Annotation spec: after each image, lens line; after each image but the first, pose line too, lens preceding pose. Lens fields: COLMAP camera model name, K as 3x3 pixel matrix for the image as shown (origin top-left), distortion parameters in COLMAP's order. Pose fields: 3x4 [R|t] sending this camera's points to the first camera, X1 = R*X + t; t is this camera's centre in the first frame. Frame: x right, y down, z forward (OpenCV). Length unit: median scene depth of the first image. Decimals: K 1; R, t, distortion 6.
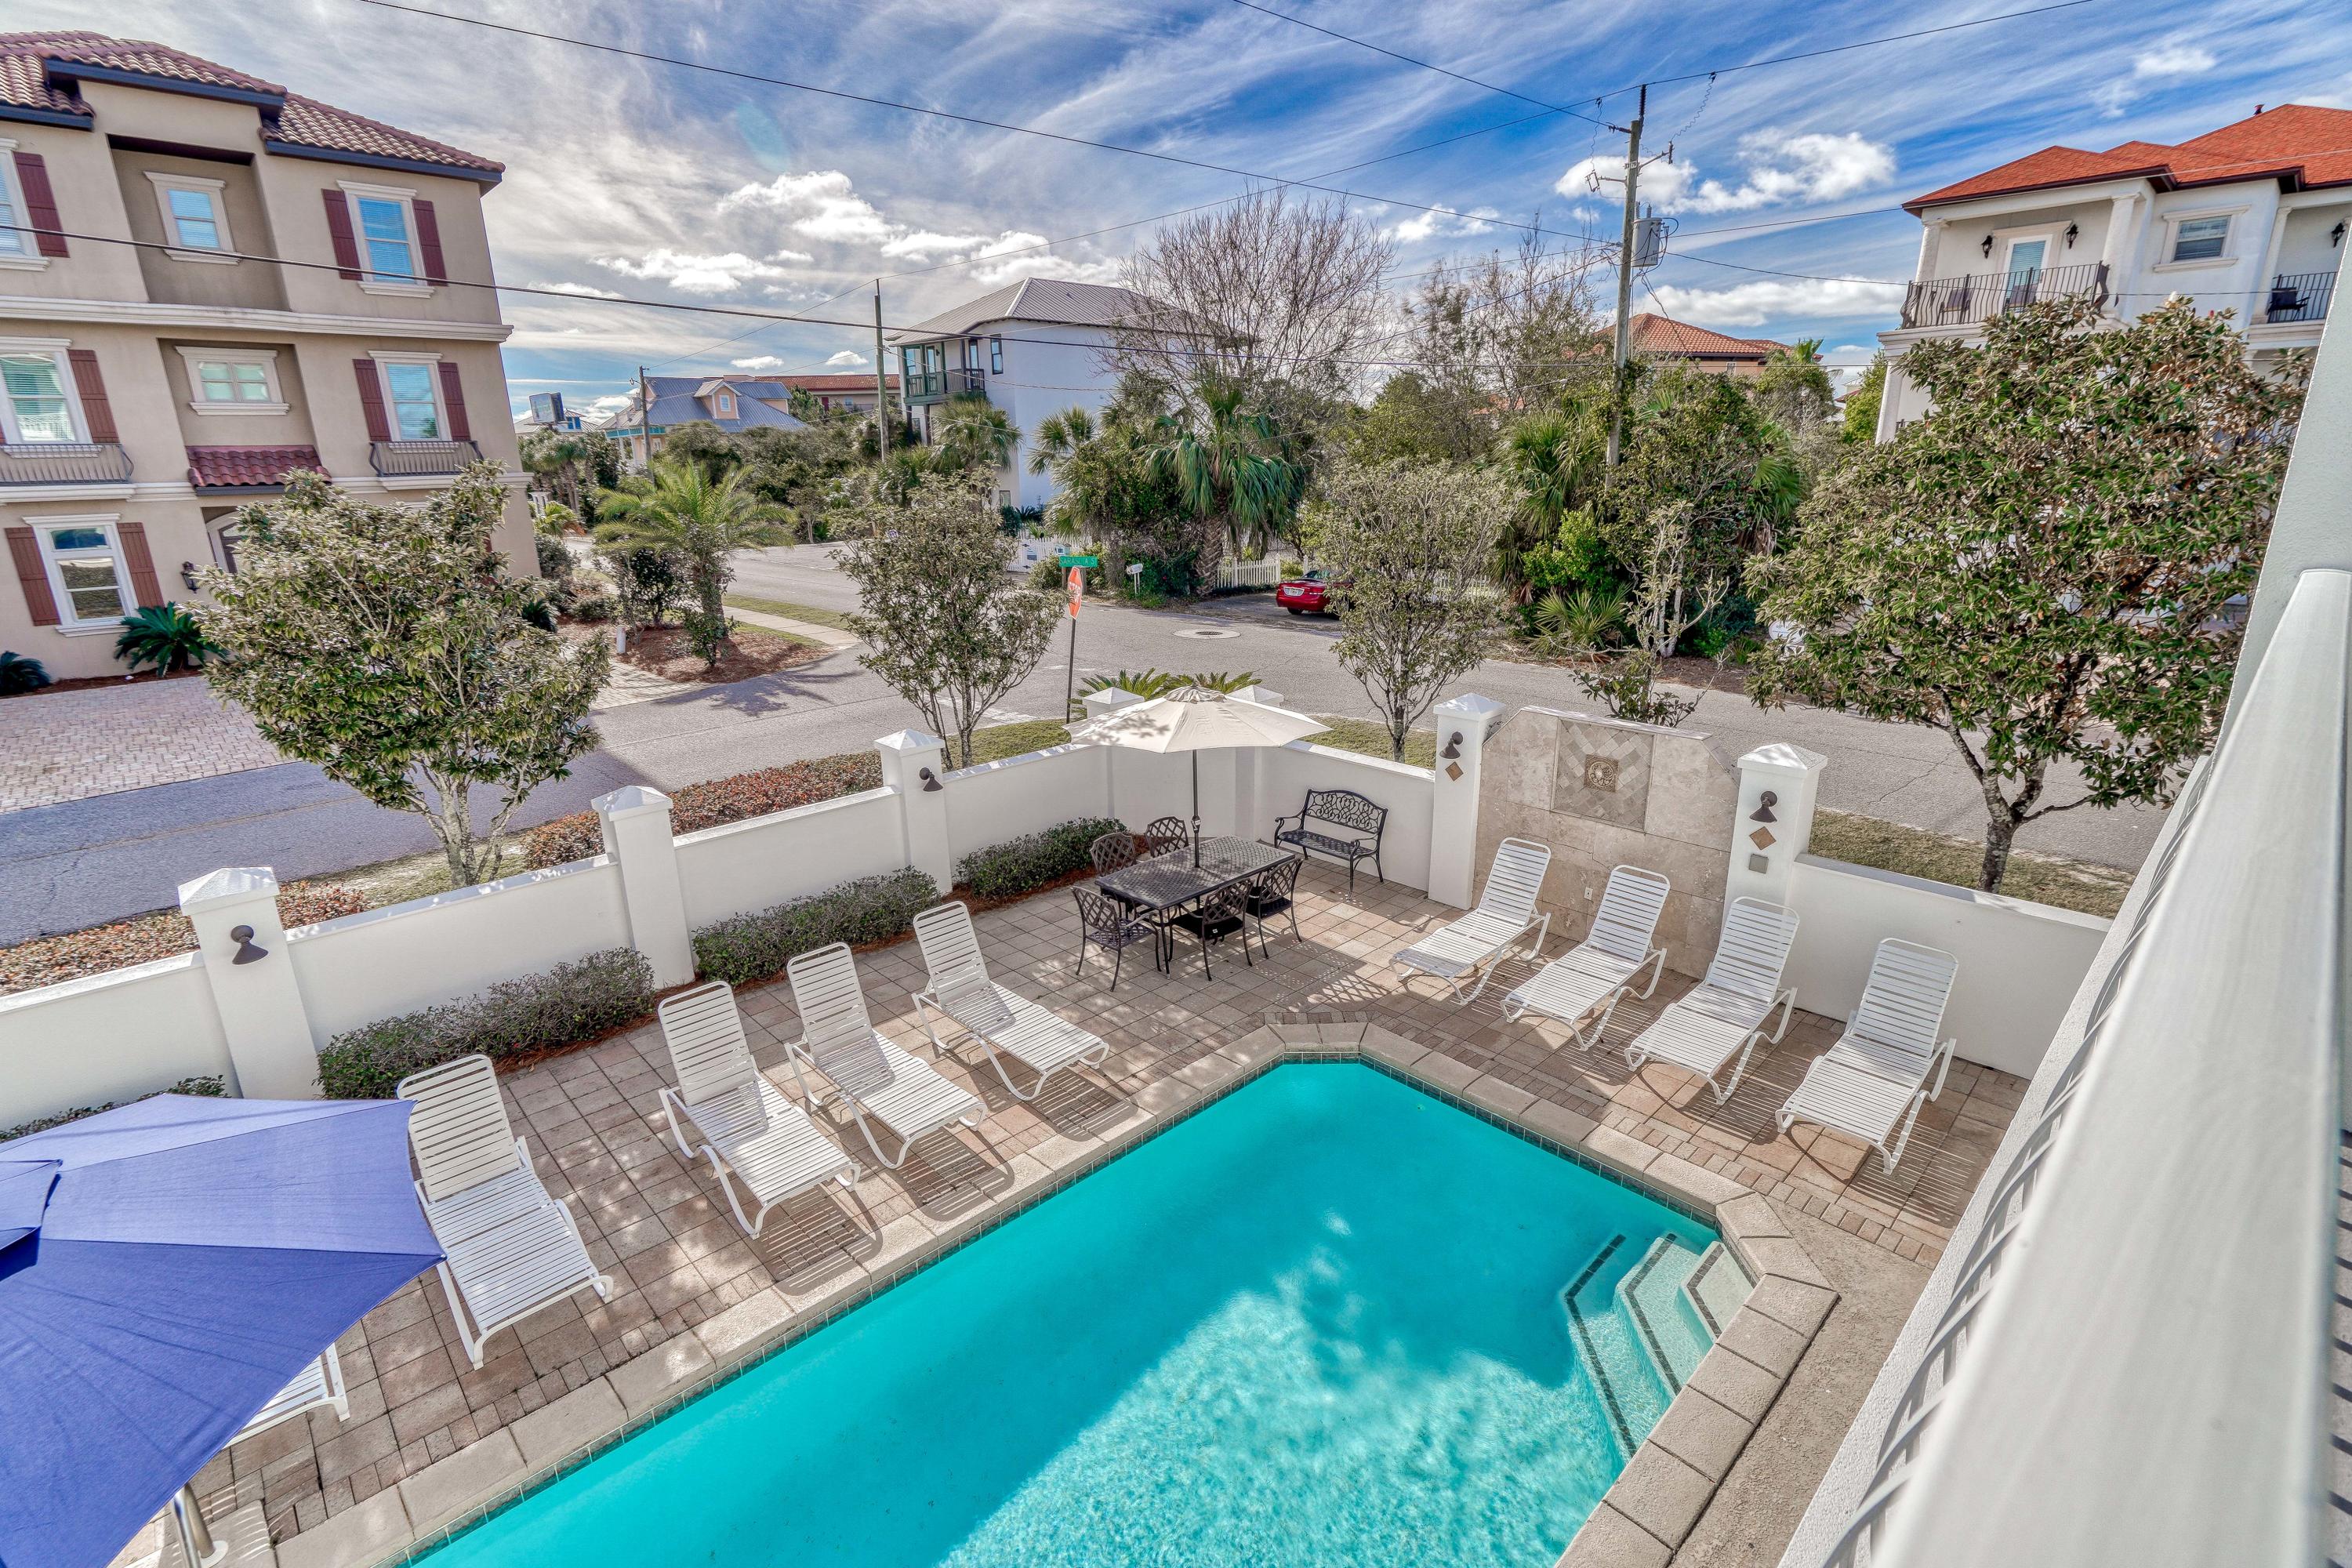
lens RADIAL K [[1096.2, 0, 1175.8], [0, 1096.2, 768.2], [0, 0, 1]] dist [-0.025815, 0.006349]
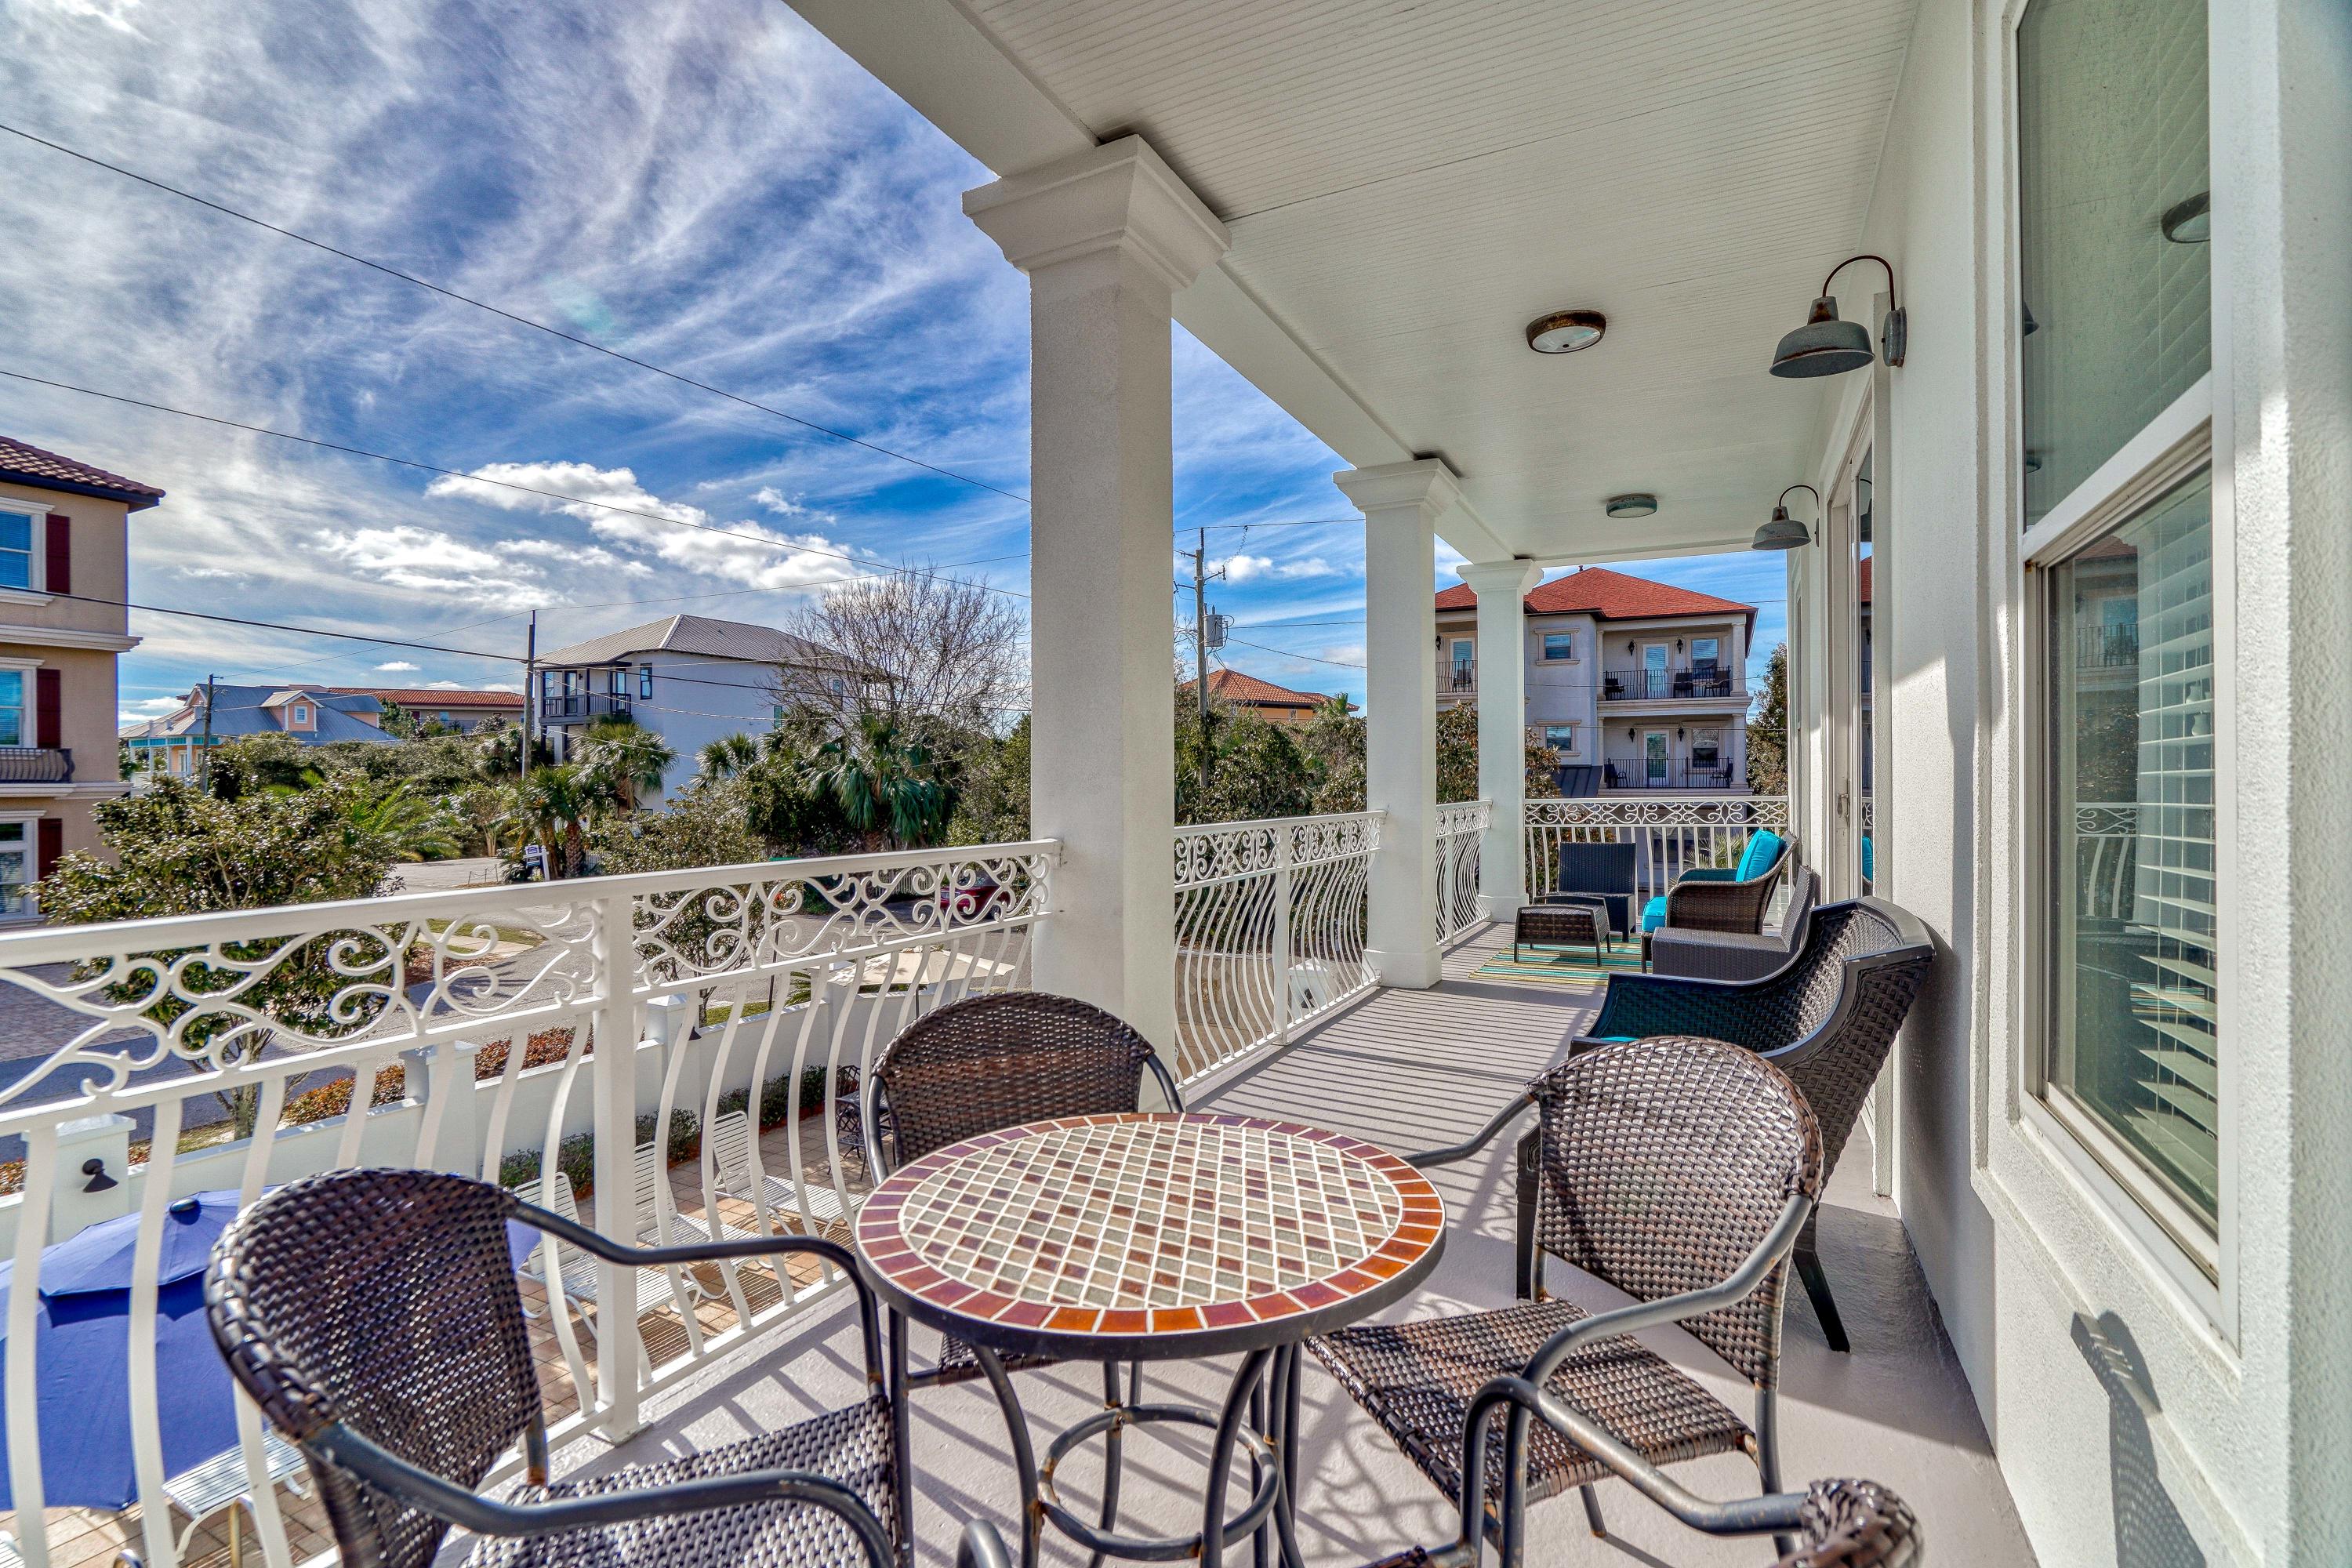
lens RADIAL K [[1096.2, 0, 1175.8], [0, 1096.2, 768.2], [0, 0, 1]] dist [-0.025815, 0.006349]
pose [[0.945494, 0.015281, 0.325282, -0.036328], [0.078093, 0.959110, -0.272048, 0.033416], [-0.316139, 0.282622, 0.905639, -0.115870]]
